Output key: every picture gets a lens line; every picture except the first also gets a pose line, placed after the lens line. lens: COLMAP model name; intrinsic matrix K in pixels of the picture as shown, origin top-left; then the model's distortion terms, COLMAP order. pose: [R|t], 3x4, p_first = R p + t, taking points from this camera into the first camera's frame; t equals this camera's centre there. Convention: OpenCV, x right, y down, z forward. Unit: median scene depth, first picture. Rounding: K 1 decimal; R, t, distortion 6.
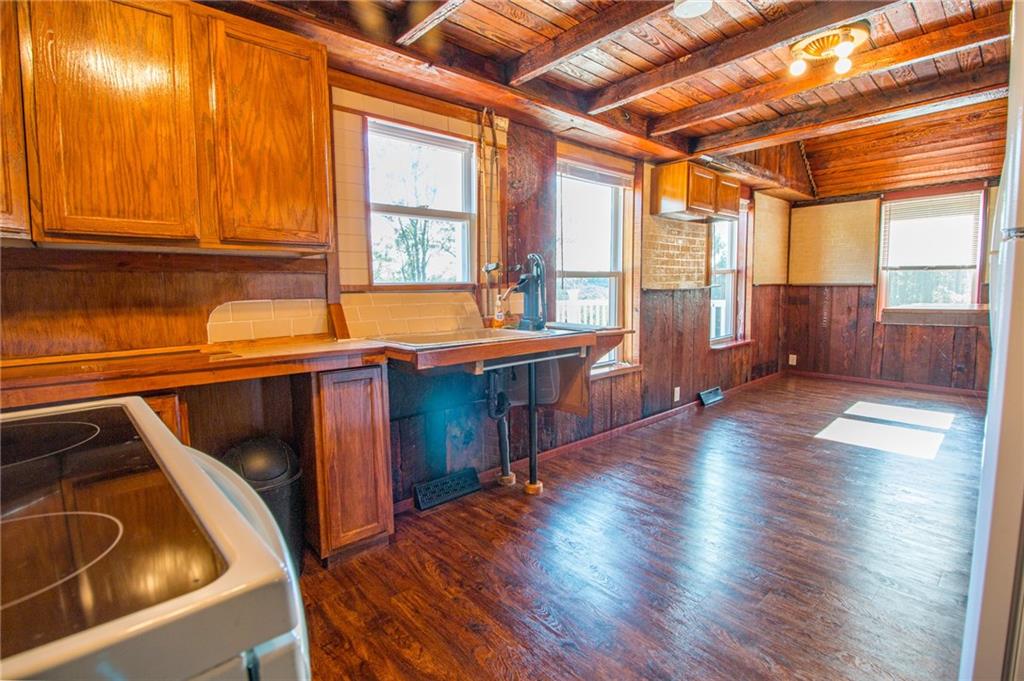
lens RADIAL K [[491.7, 0, 518.2], [0, 491.7, 336.6], [0, 0, 1]] dist [0.002820, -0.014523]
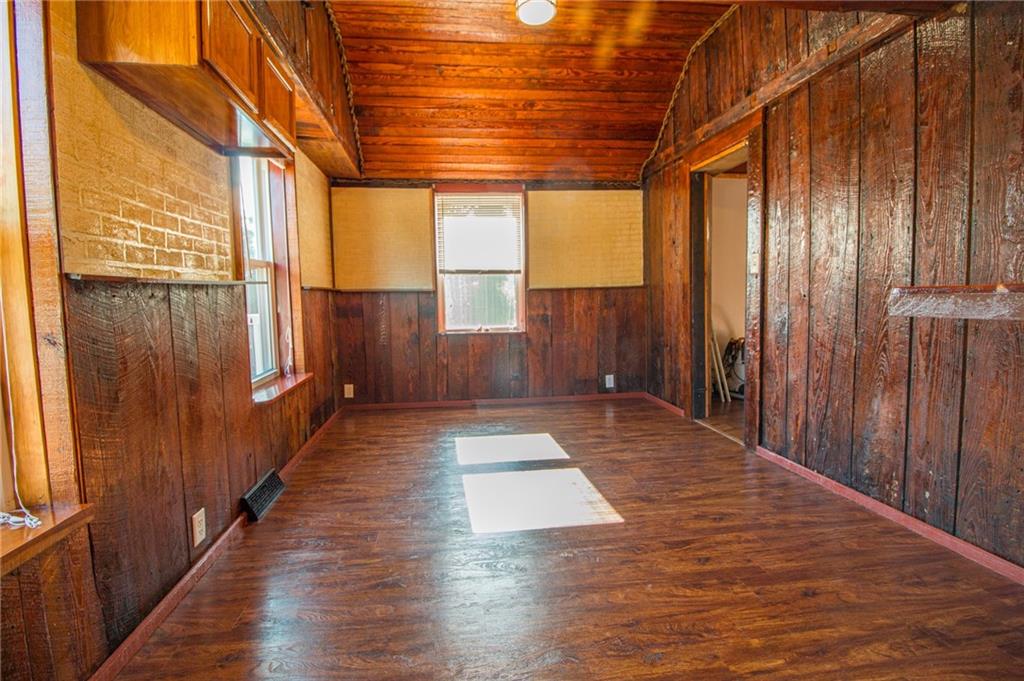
lens RADIAL K [[491.7, 0, 518.2], [0, 491.7, 336.6], [0, 0, 1]] dist [0.002820, -0.014523]
pose [[0.568101, -0.061124, 0.820686, 0.111174], [0.090622, 0.995820, 0.011437, -0.023702], [-0.817954, 0.067874, 0.571266, 0.411768]]
